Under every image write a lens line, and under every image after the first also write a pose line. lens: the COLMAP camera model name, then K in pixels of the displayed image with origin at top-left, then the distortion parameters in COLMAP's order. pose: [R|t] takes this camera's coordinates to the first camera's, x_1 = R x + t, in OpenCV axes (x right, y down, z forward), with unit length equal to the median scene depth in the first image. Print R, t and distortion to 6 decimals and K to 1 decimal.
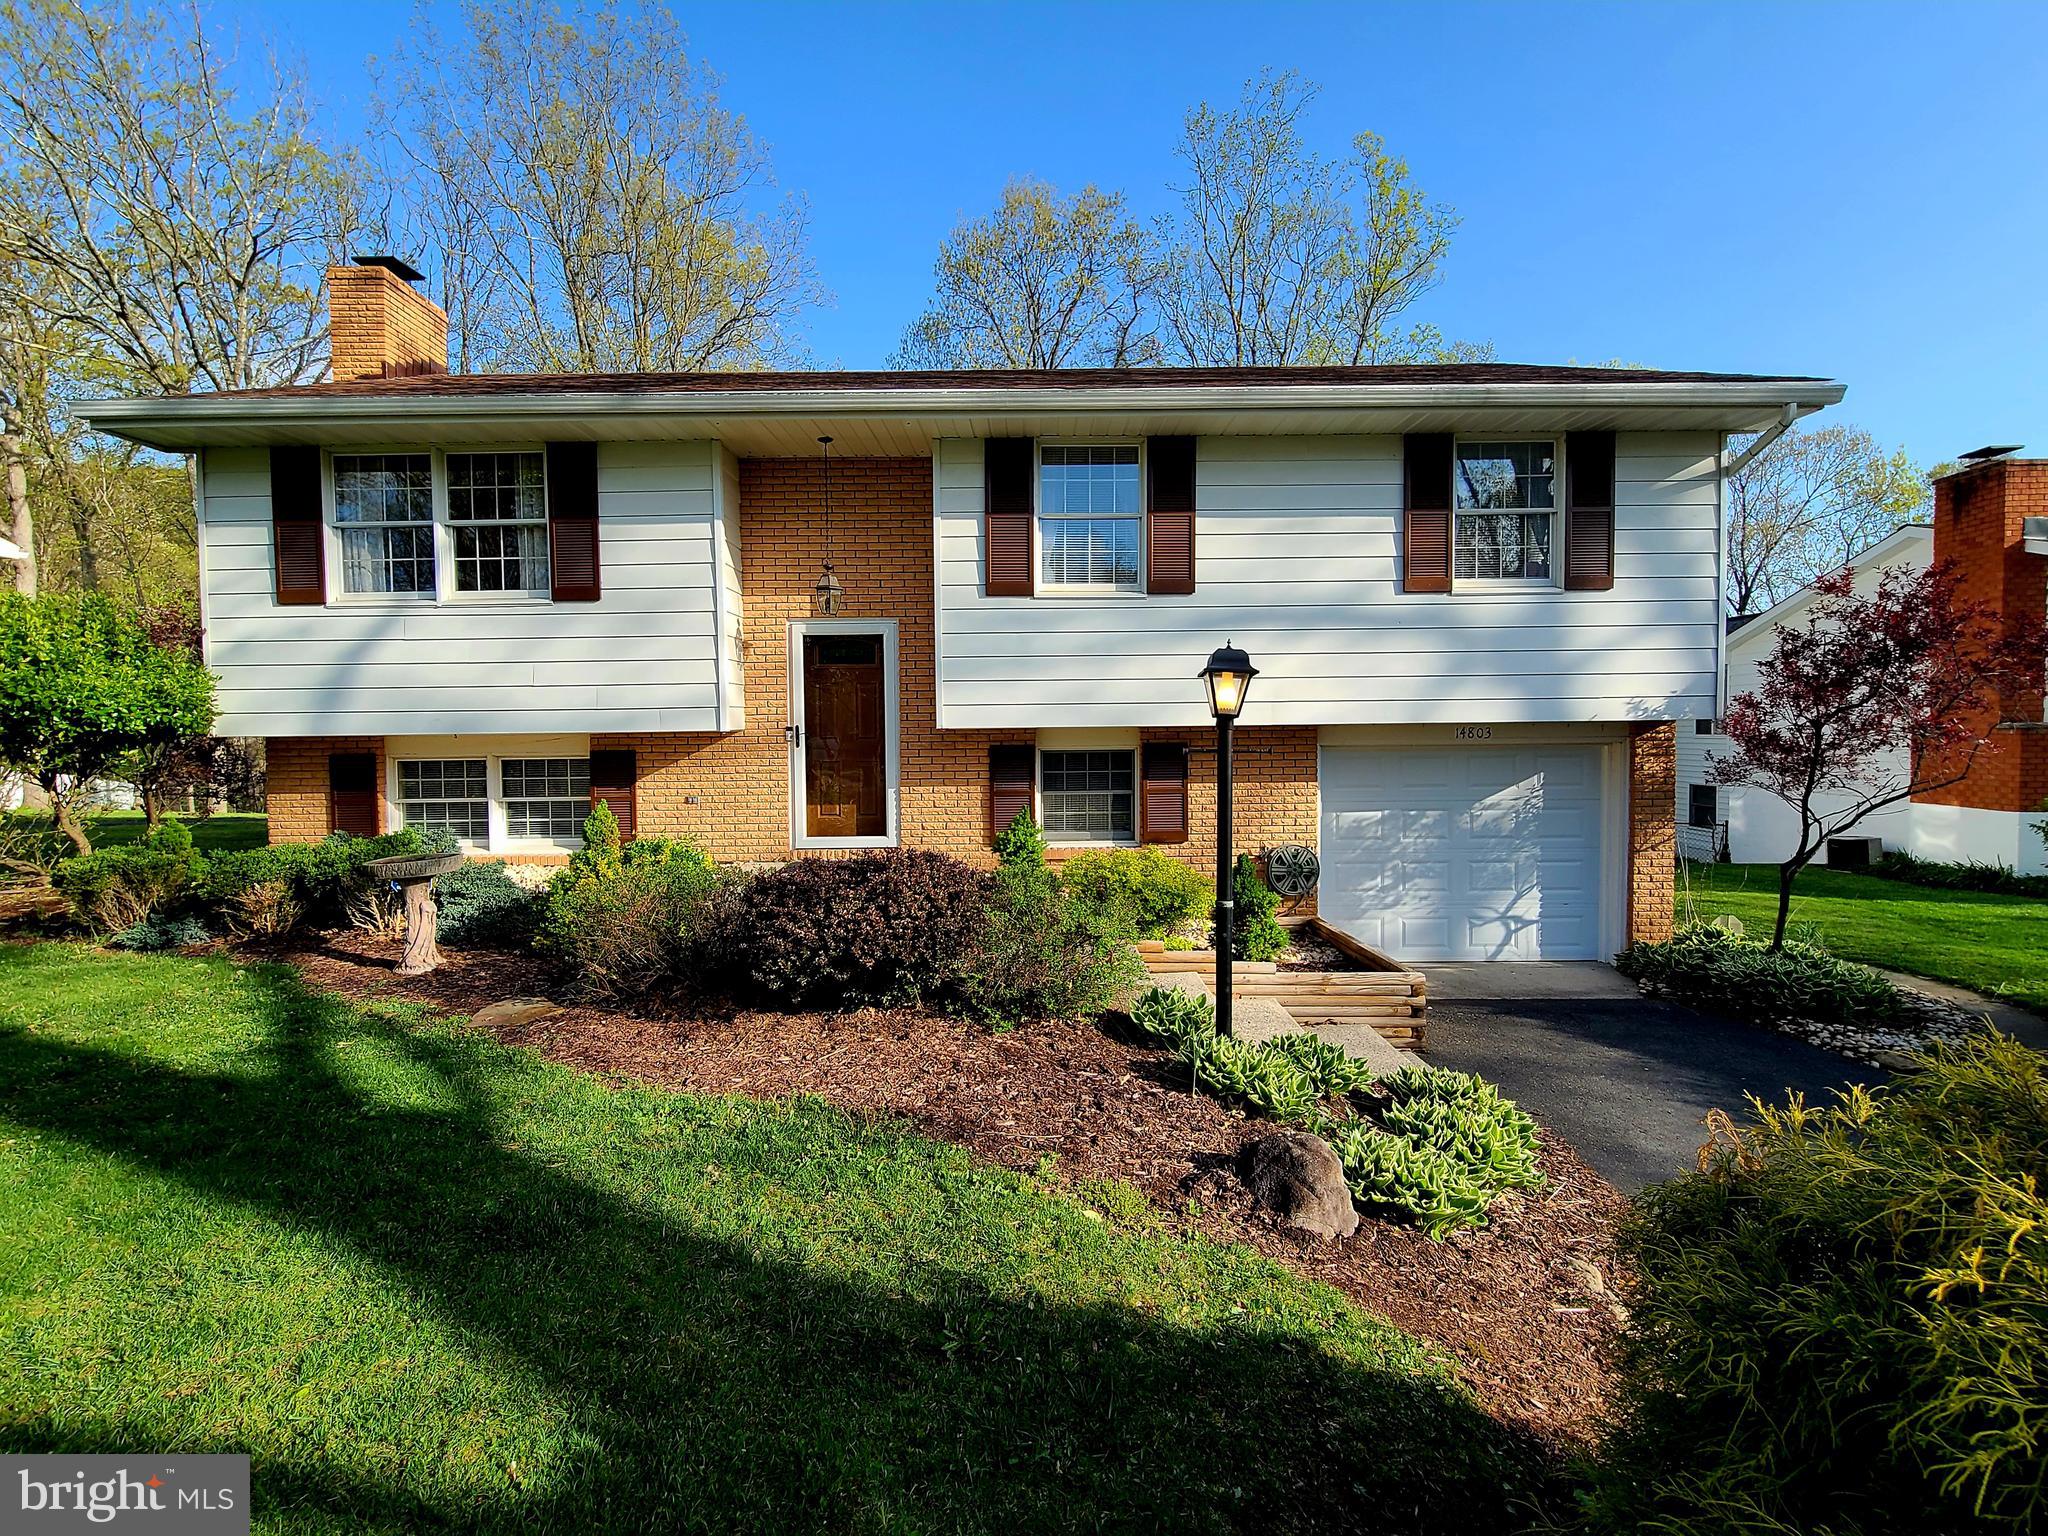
lens RADIAL K [[902.0, 0, 1025.3], [0, 902.0, 751.9], [0, 0, 1]] dist [-0.001341, -0.001662]
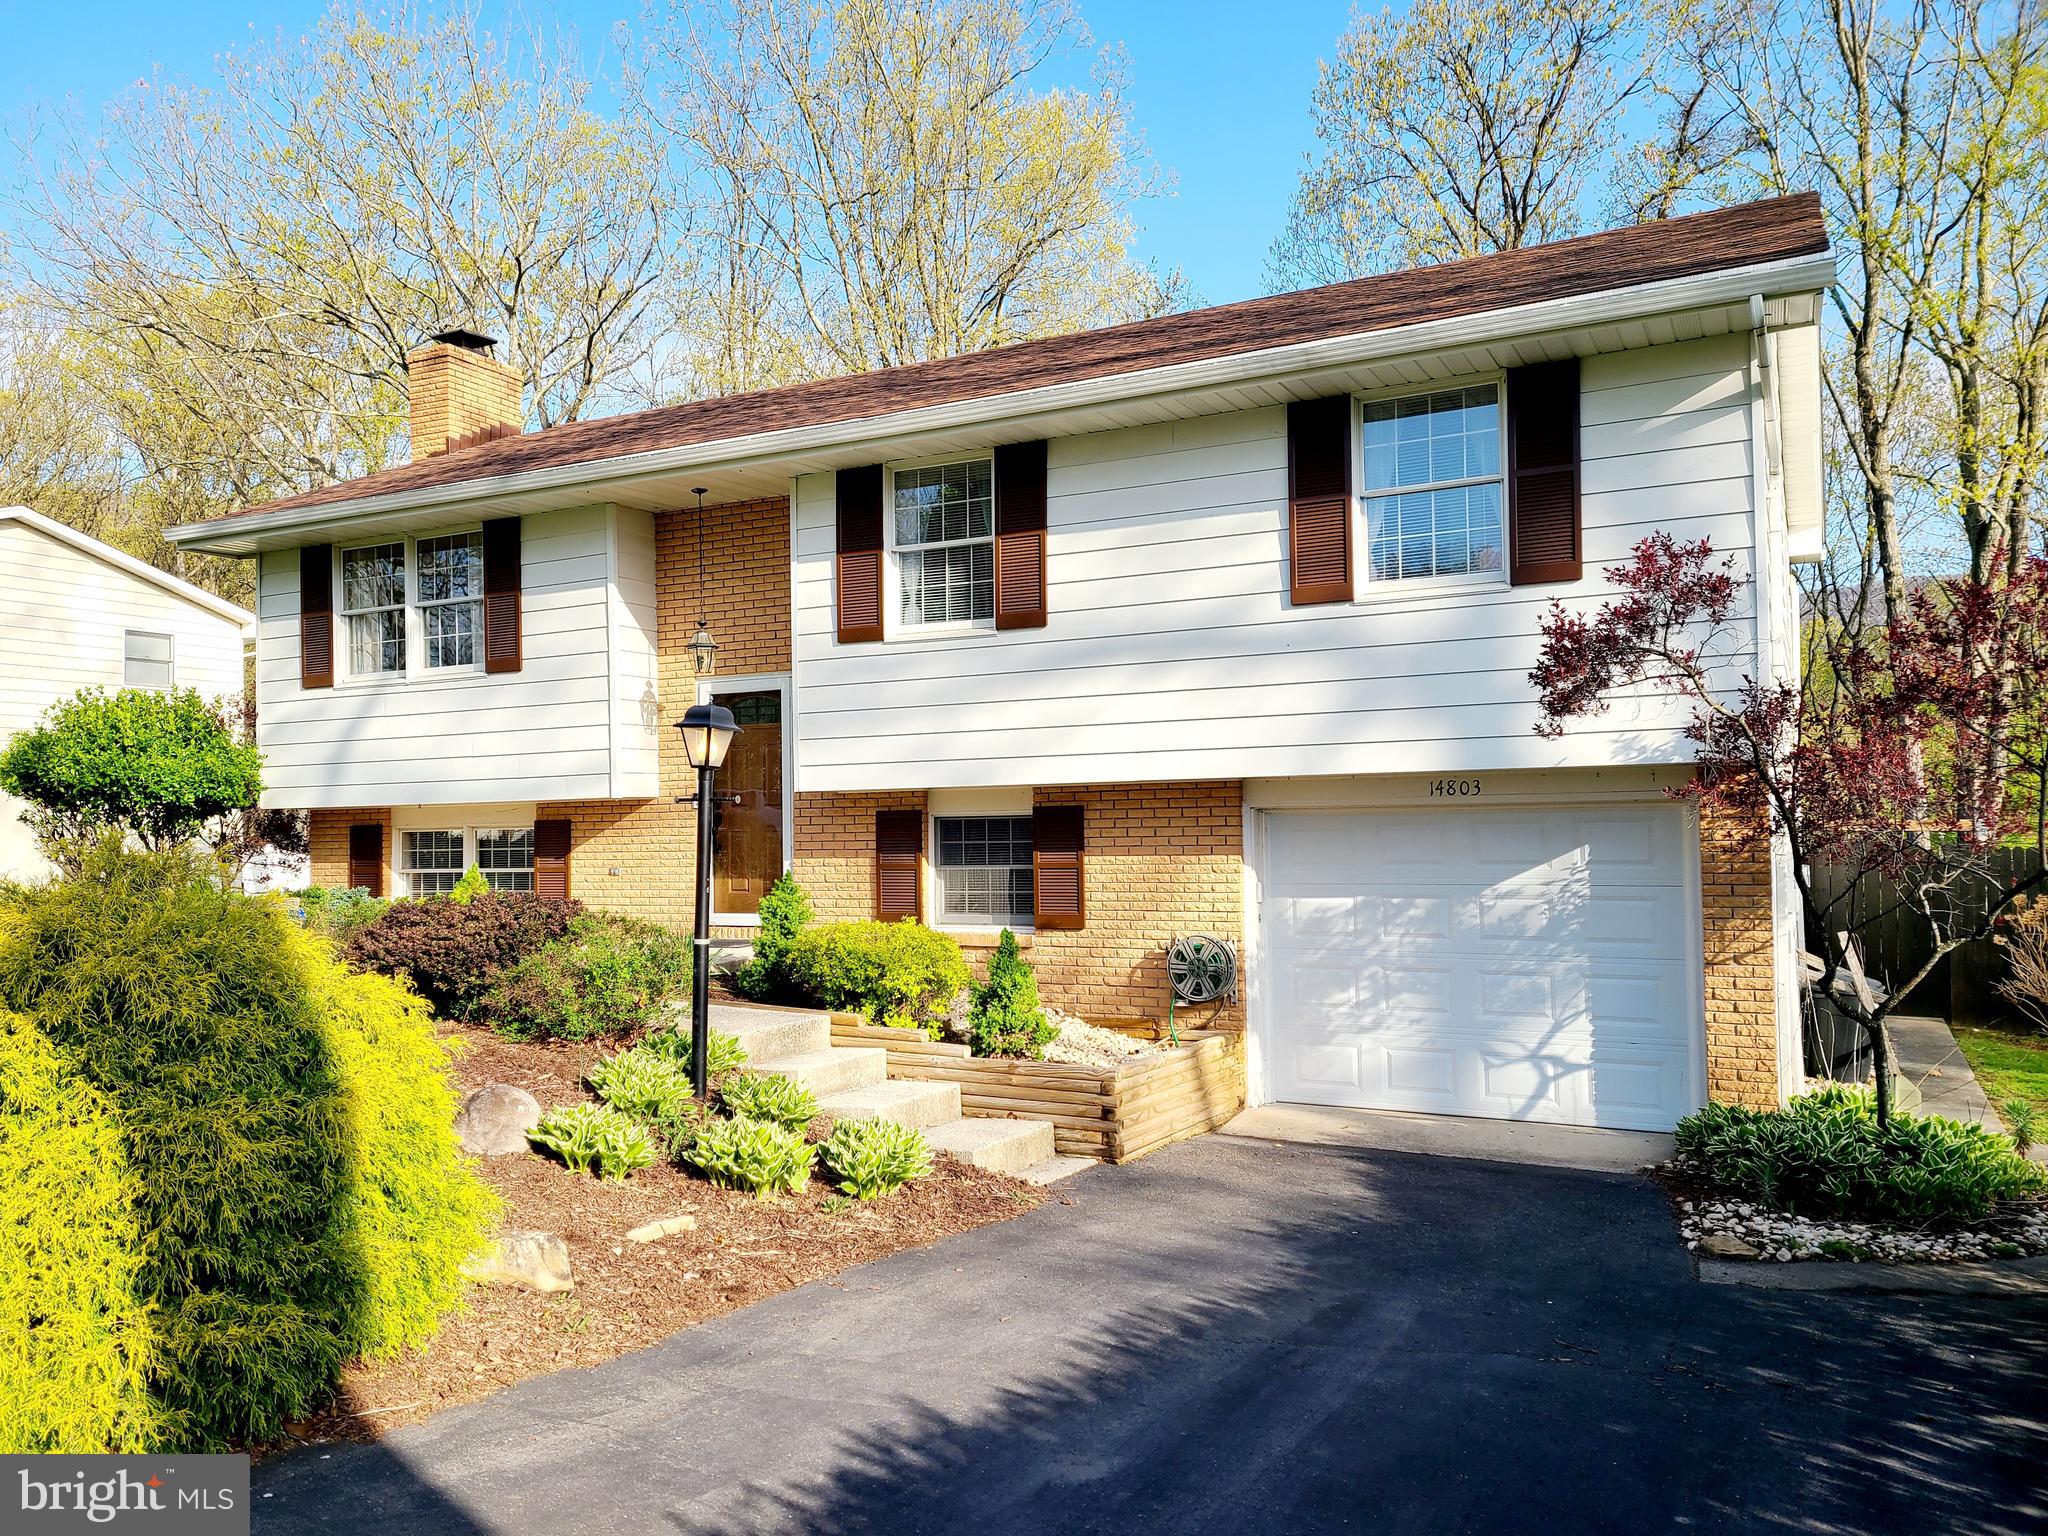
lens RADIAL K [[1549.9, 0, 1024.3], [0, 1549.9, 775.3], [0, 0, 1]] dist [0.053339, 0.006817]
pose [[0.882234, -0.020227, -0.470377, 0.832896], [-0.005422, 0.998574, -0.053110, 0.038875], [0.470780, 0.049406, 0.880866, -0.266312]]
